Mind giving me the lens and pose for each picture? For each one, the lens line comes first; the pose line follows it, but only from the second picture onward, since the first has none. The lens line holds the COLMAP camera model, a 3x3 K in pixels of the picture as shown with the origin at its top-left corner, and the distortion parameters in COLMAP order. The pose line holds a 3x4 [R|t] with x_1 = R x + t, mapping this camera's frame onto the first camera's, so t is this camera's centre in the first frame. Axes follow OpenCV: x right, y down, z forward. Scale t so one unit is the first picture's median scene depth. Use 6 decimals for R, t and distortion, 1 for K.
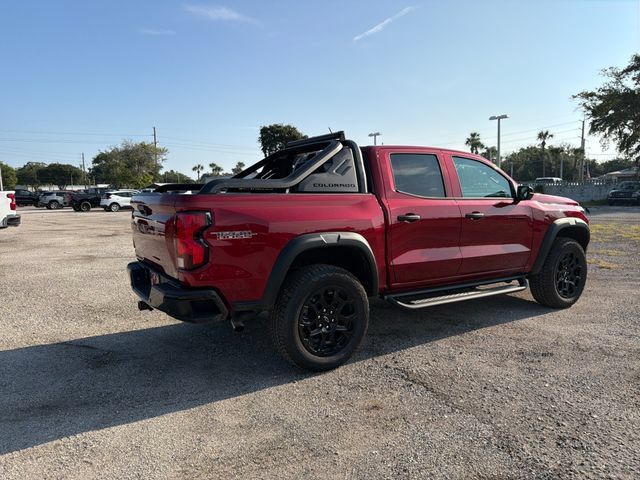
lens RADIAL K [[453.3, 0, 322.2], [0, 453.3, 238.1], [0, 0, 1]] dist [0.038093, -0.048881]
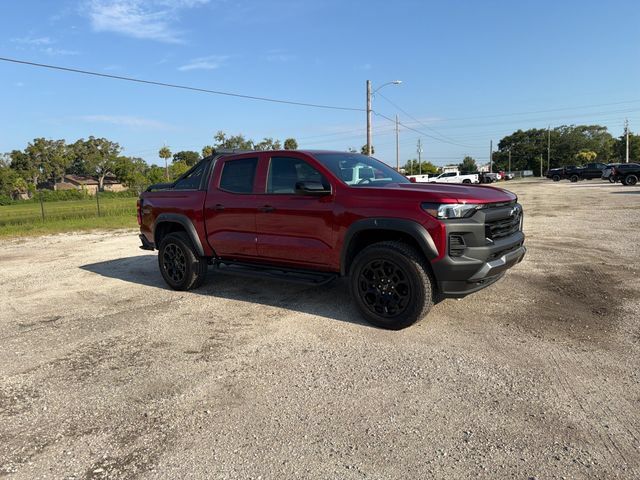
lens RADIAL K [[453.3, 0, 312.3], [0, 453.3, 252.0], [0, 0, 1]] dist [0.038093, -0.048881]
pose [[0.308640, 0.136357, -0.941354, 1.663614], [-0.047564, 0.990646, 0.127903, -0.104640], [0.949989, 0.005299, 0.312239, 0.849867]]
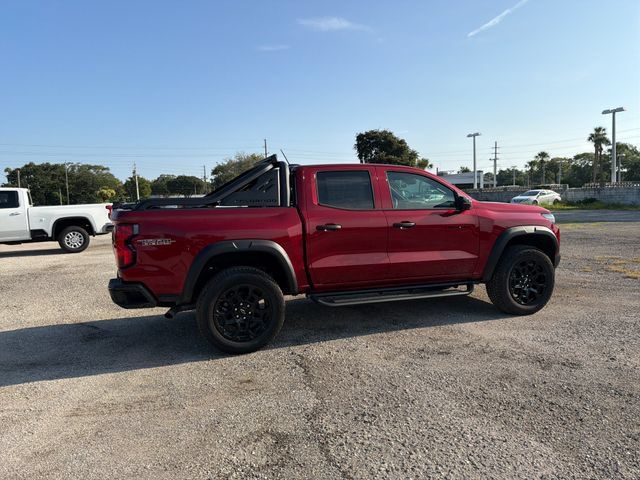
lens RADIAL K [[453.3, 0, 320.8], [0, 453.3, 241.6], [0, 0, 1]] dist [0.038093, -0.048881]
pose [[0.971910, 0.004840, -0.235303, 0.446551], [-0.005547, 0.999982, -0.002345, -0.005715], [0.235288, 0.003584, 0.971919, -0.119451]]
